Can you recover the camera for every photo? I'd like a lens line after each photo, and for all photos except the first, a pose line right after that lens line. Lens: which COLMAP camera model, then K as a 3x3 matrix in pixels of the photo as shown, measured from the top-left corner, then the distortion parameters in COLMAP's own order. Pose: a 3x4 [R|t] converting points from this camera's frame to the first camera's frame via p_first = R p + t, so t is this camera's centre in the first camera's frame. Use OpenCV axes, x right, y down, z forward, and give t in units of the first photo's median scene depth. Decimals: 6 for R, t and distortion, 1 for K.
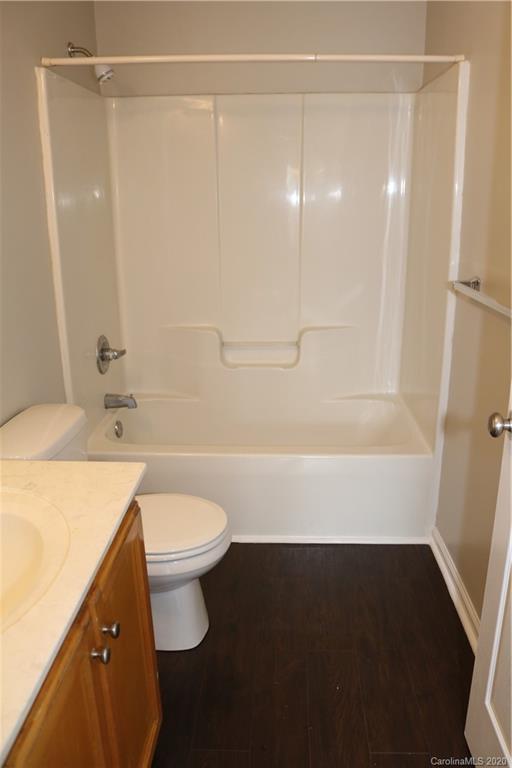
lens RADIAL K [[629.5, 0, 255.9], [0, 629.5, 379.8], [0, 0, 1]] dist [-0.147431, 0.122991]
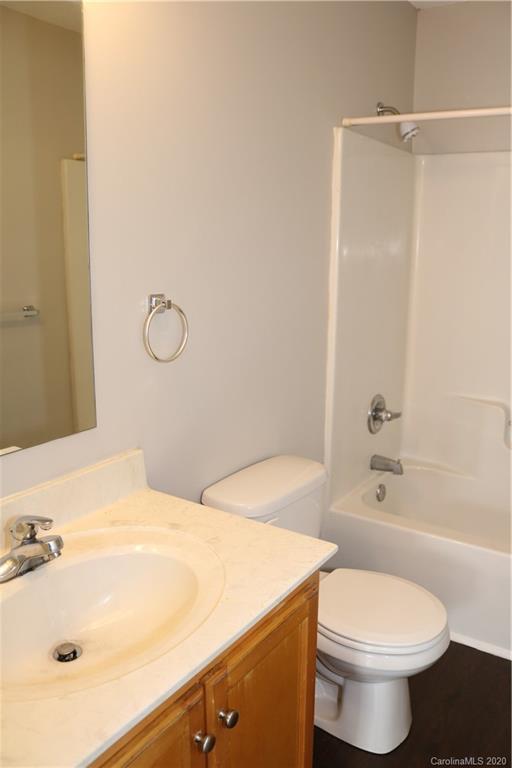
lens RADIAL K [[629.5, 0, 256.1], [0, 629.5, 383.4], [0, 0, 1]] dist [-0.147431, 0.122991]
pose [[0.858073, 0.135384, -0.495360, 0.072654], [-0.171913, 0.984695, -0.028671, -0.028177], [0.483897, 0.109761, 0.868214, 0.059510]]
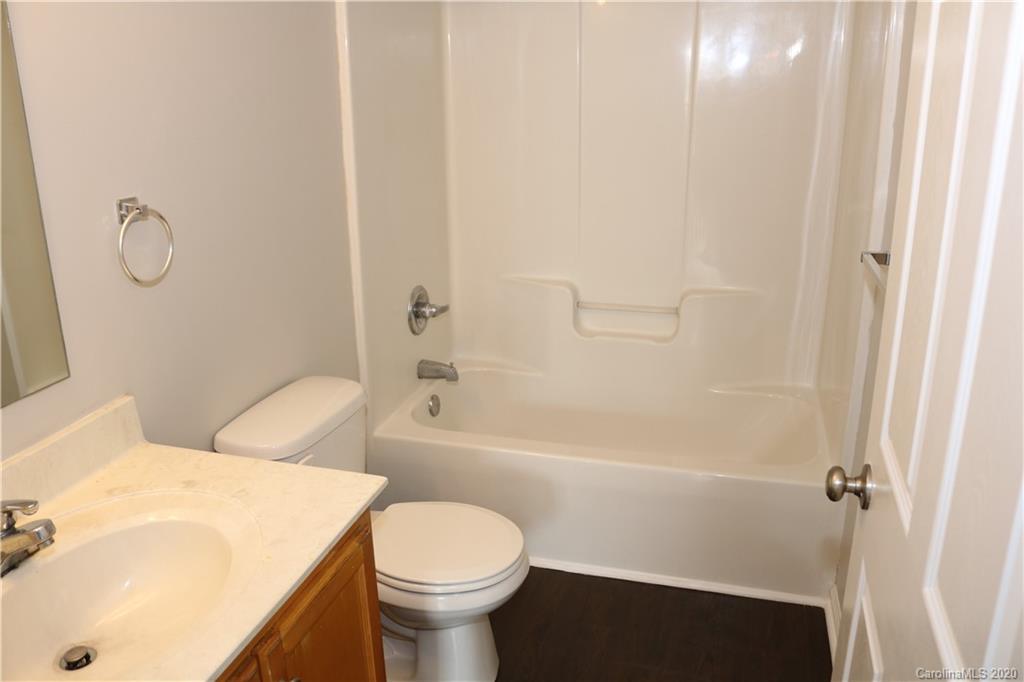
lens RADIAL K [[839.3, 0, 503.7], [0, 839.3, 339.0], [0, 0, 1]] dist [-0.147431, 0.122991]
pose [[0.972684, 0.072139, -0.220639, 0.096592], [-0.067675, 0.997322, 0.027735, -0.042020], [0.222048, -0.012046, 0.974961, -0.001765]]
